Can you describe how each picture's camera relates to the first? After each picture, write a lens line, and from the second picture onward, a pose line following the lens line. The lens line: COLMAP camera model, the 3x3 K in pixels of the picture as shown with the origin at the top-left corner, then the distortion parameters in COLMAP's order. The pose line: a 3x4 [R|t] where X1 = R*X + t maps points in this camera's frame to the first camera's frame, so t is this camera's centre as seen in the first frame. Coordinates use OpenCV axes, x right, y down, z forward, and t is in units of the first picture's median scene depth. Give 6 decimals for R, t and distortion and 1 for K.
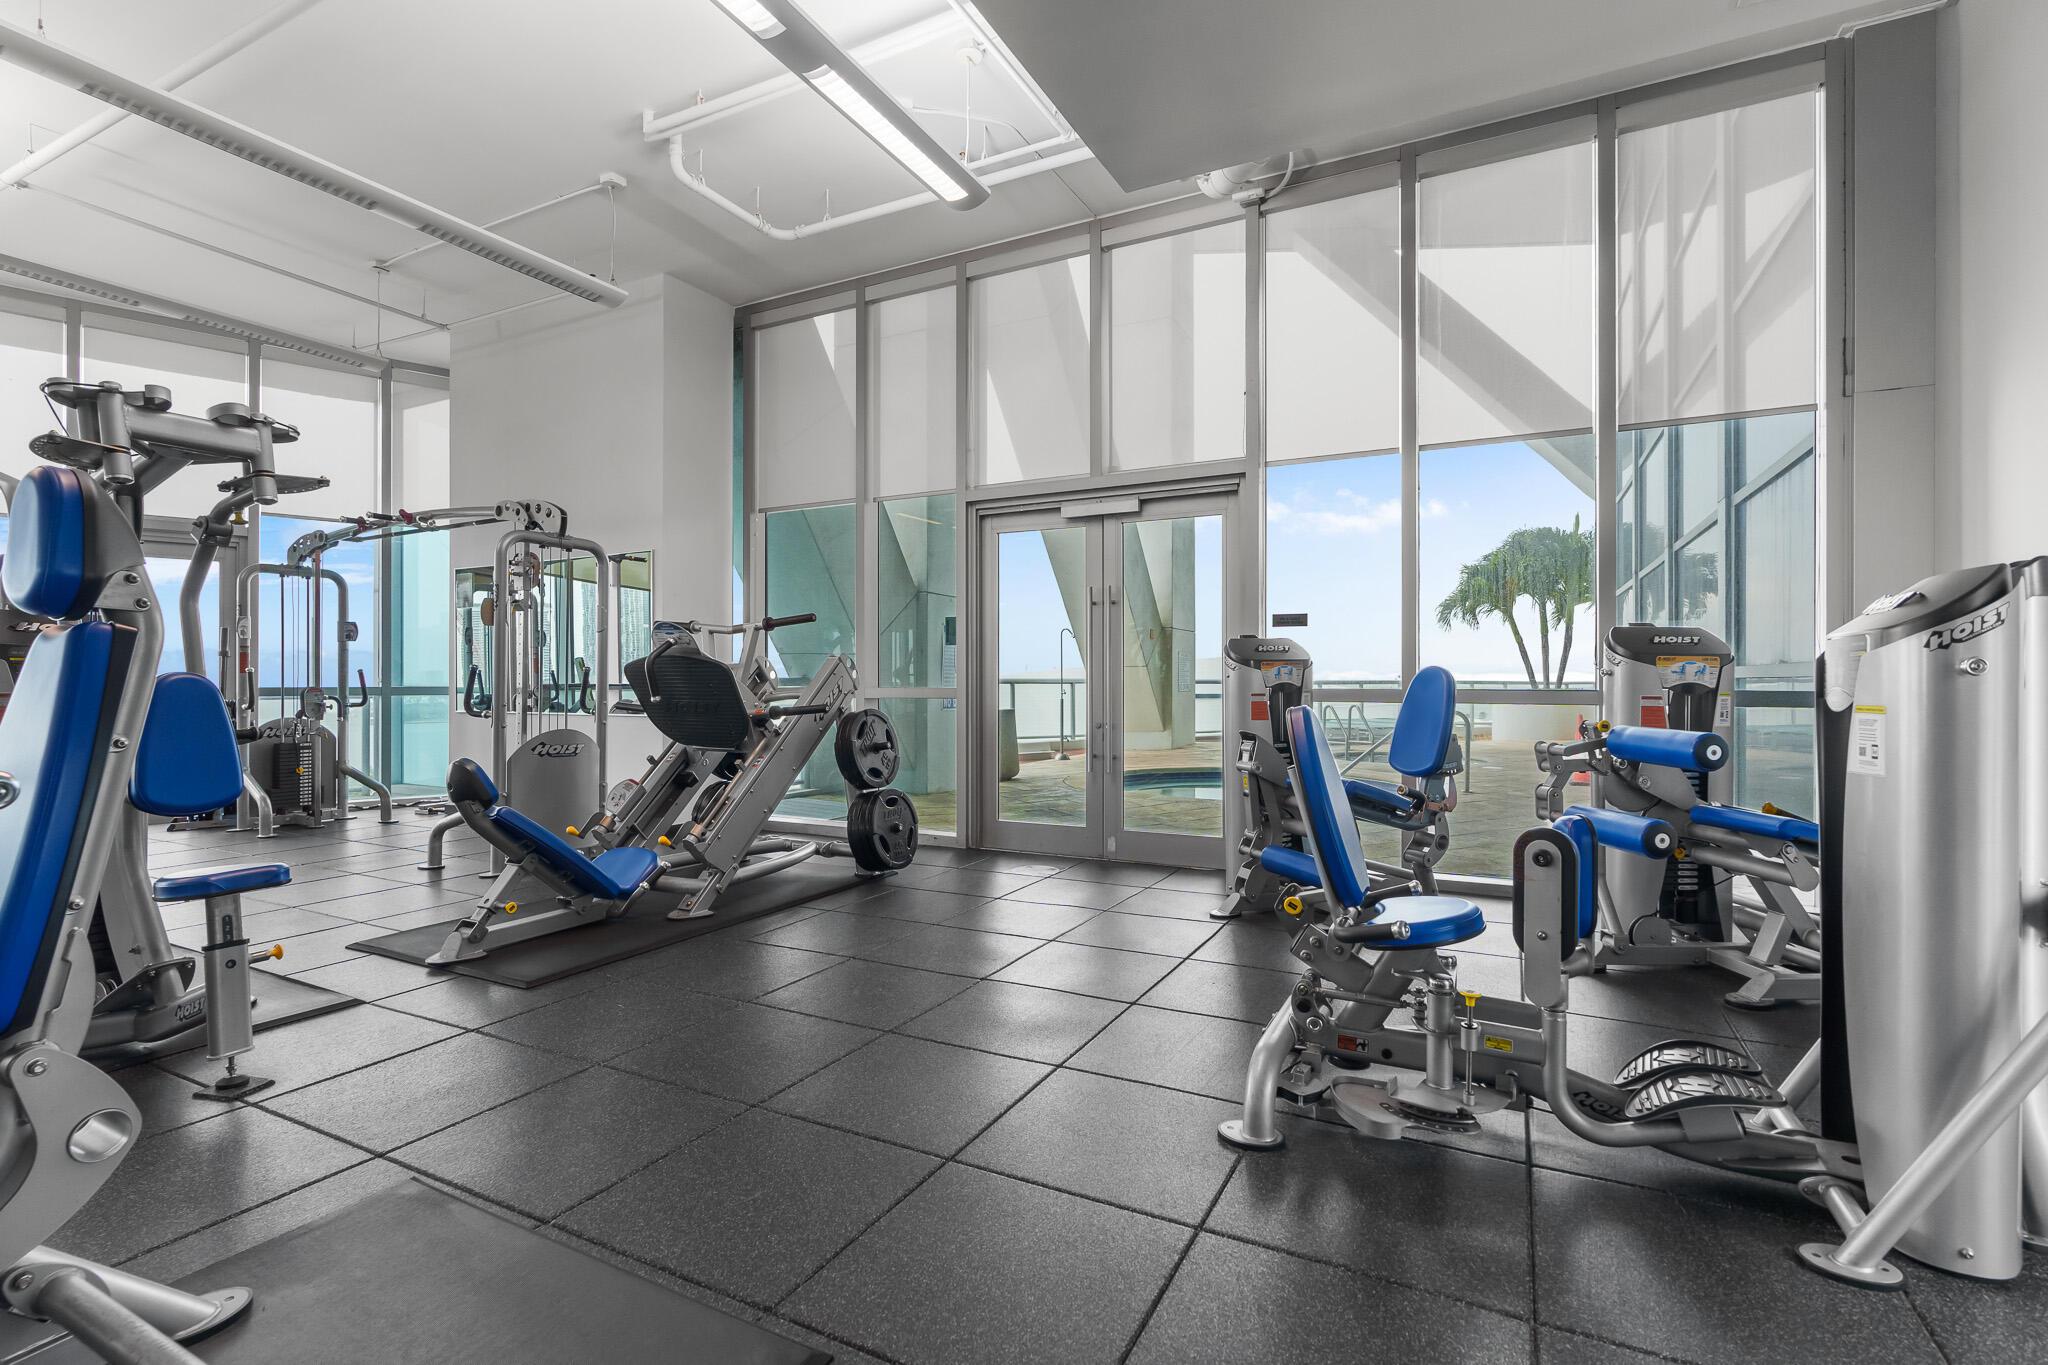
lens RADIAL K [[946.8, 0, 1019.3], [0, 946.8, 680.5], [0, 0, 1]] dist [-0.004372, 0.003744]
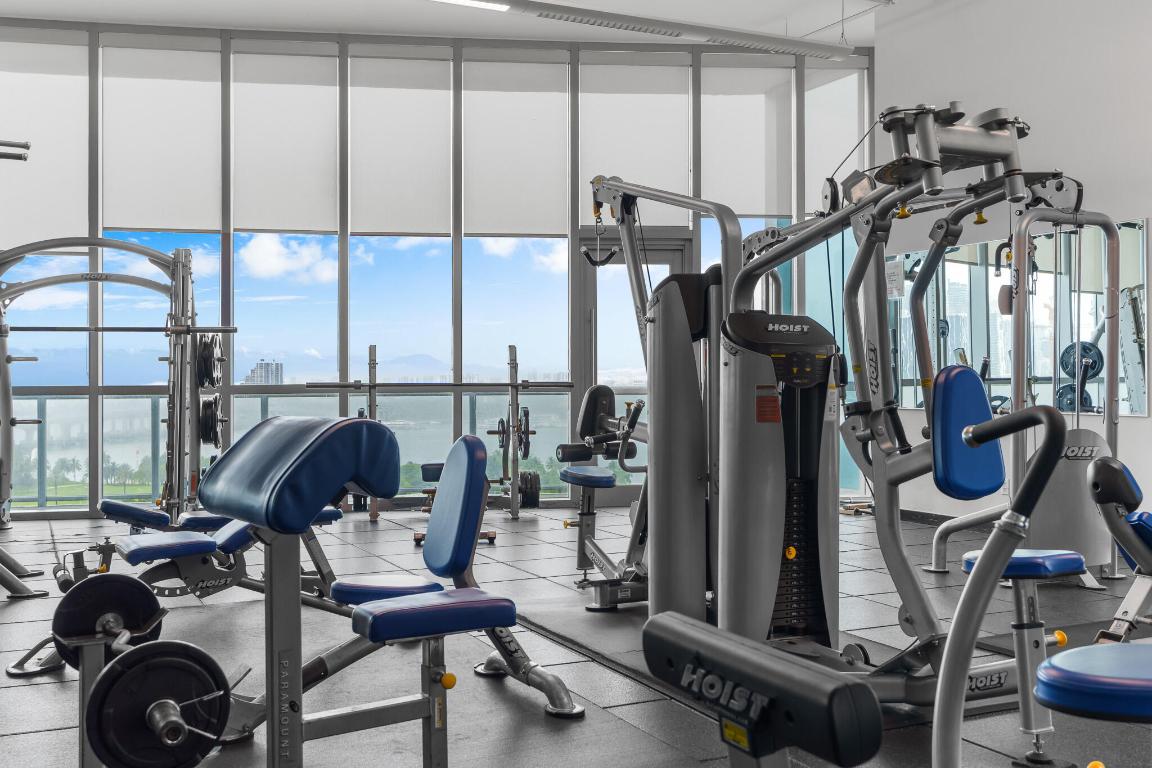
lens RADIAL K [[1150.6, 0, 577.3], [0, 1150.6, 381.0], [0, 0, 1]] dist [0.032318, 0.000000]
pose [[0.811180, 0.000797, -0.584796, -0.444141], [0.001599, 0.999992, 0.003581, 0.002864], [0.584794, -0.003840, 0.811173, -0.297905]]
